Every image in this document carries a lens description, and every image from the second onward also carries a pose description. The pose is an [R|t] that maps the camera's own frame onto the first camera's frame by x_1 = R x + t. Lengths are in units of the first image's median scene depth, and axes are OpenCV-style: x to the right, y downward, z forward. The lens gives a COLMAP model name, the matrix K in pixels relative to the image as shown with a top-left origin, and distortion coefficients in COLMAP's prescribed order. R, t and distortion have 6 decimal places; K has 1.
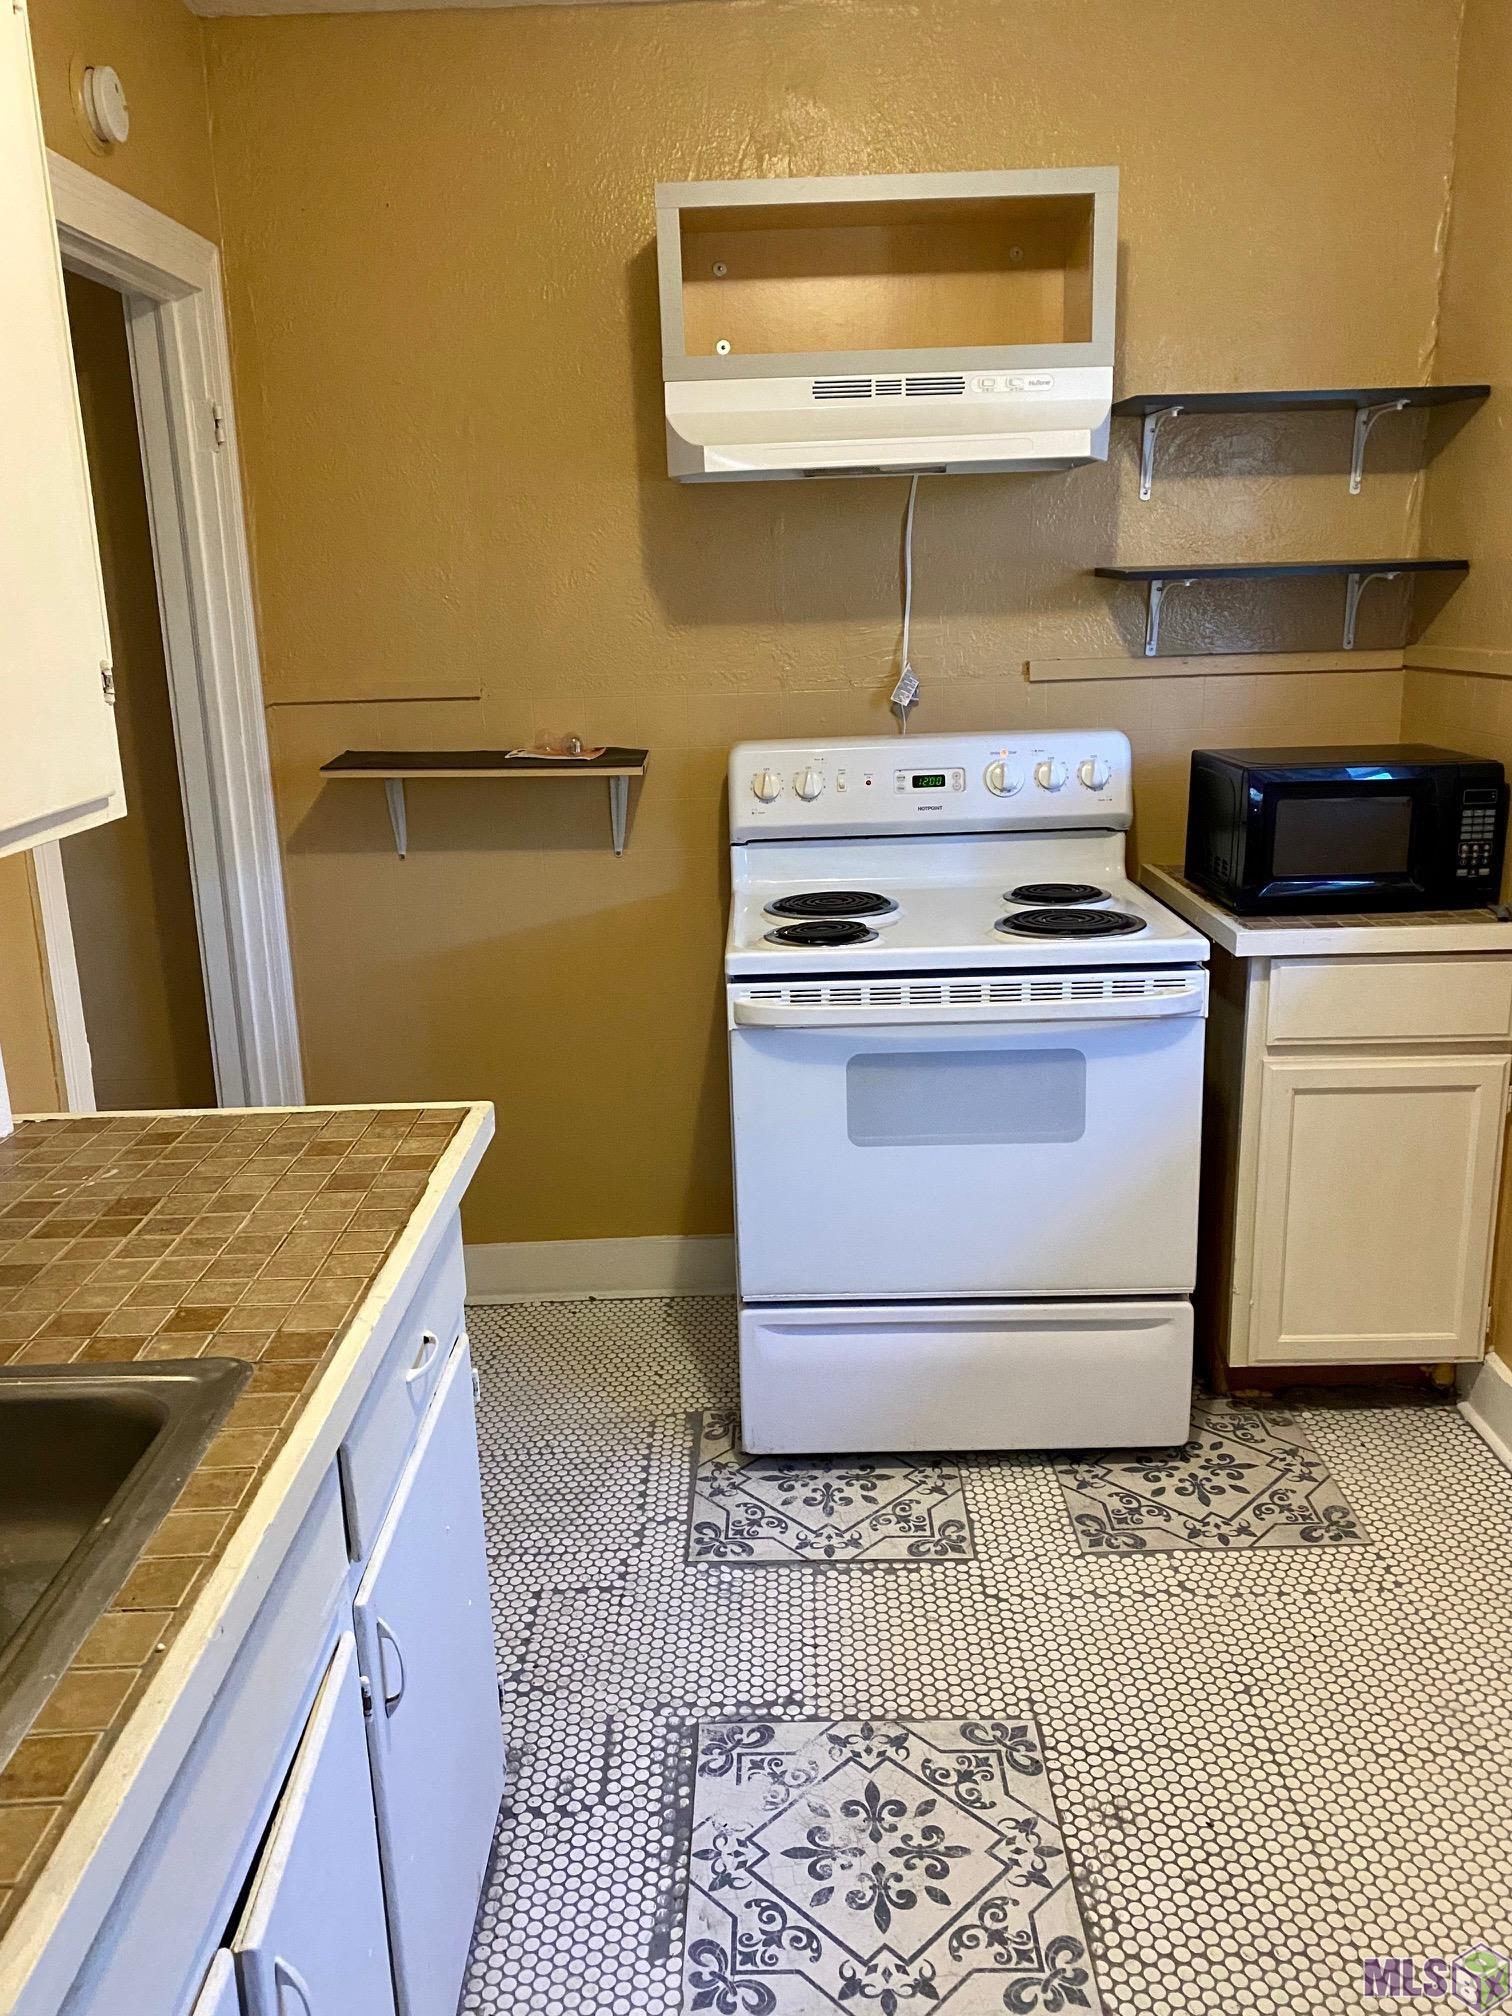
lens RADIAL K [[1546.8, 0, 751.7], [0, 1546.8, 1003.1], [0, 0, 1]] dist [-0.032616, 0.008239]
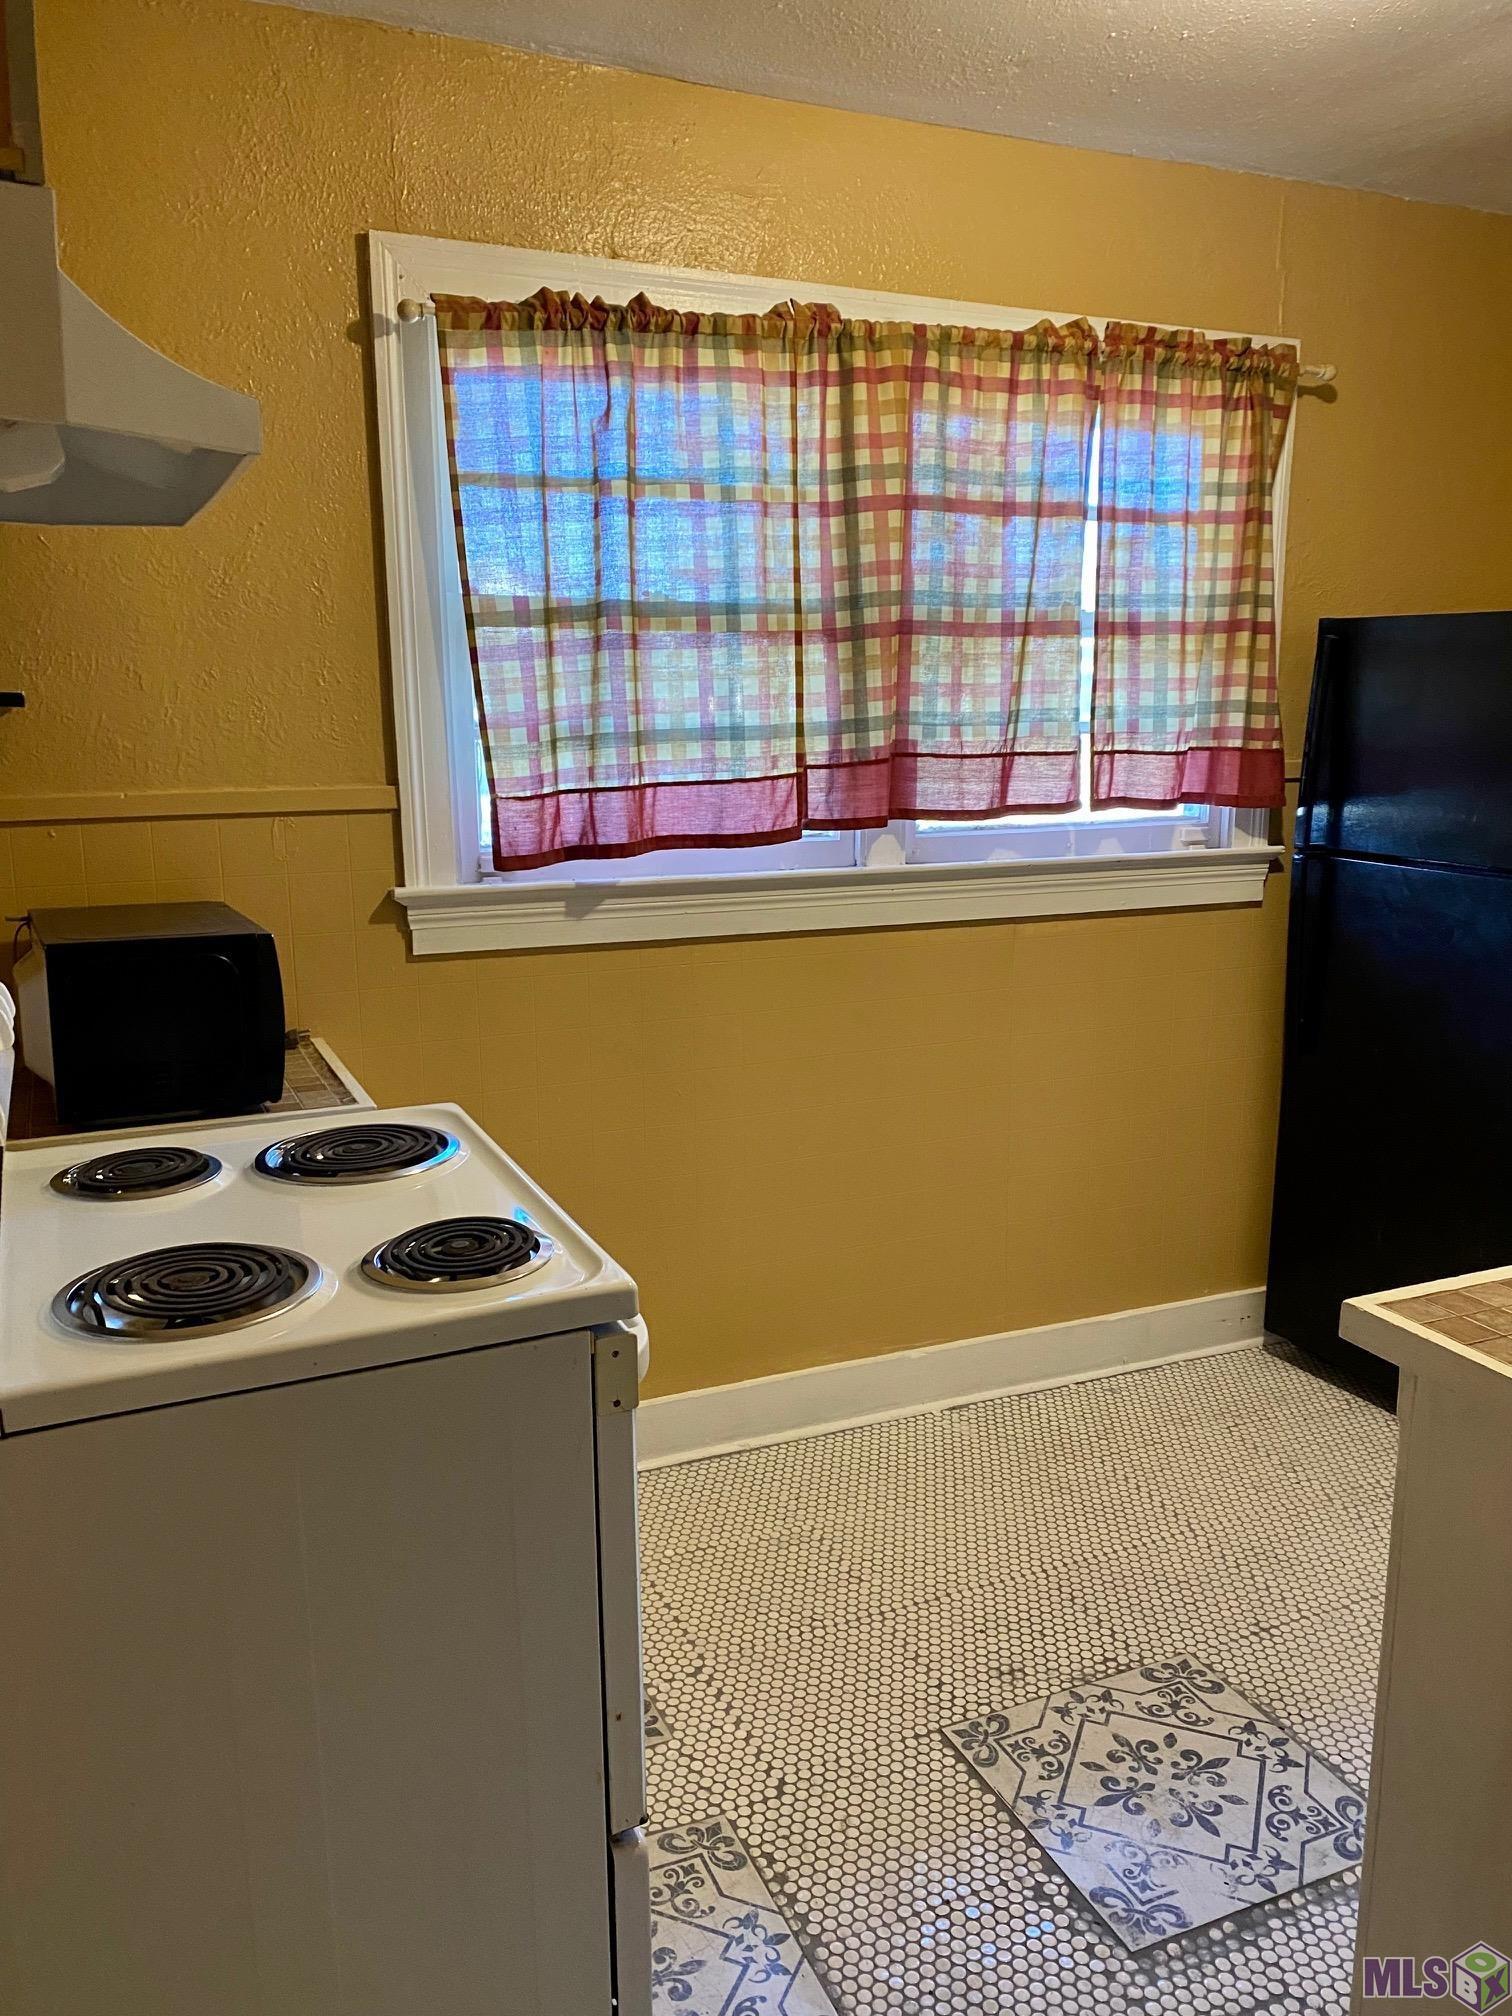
lens RADIAL K [[1546.8, 0, 751.1], [0, 1546.8, 1011.6], [0, 0, 1]] dist [-0.032616, 0.008239]
pose [[-0.413624, -0.158141, 0.896608, -0.709925], [0.253259, 0.925946, 0.280149, -0.367468], [-0.874514, 0.342951, -0.342943, 1.435282]]
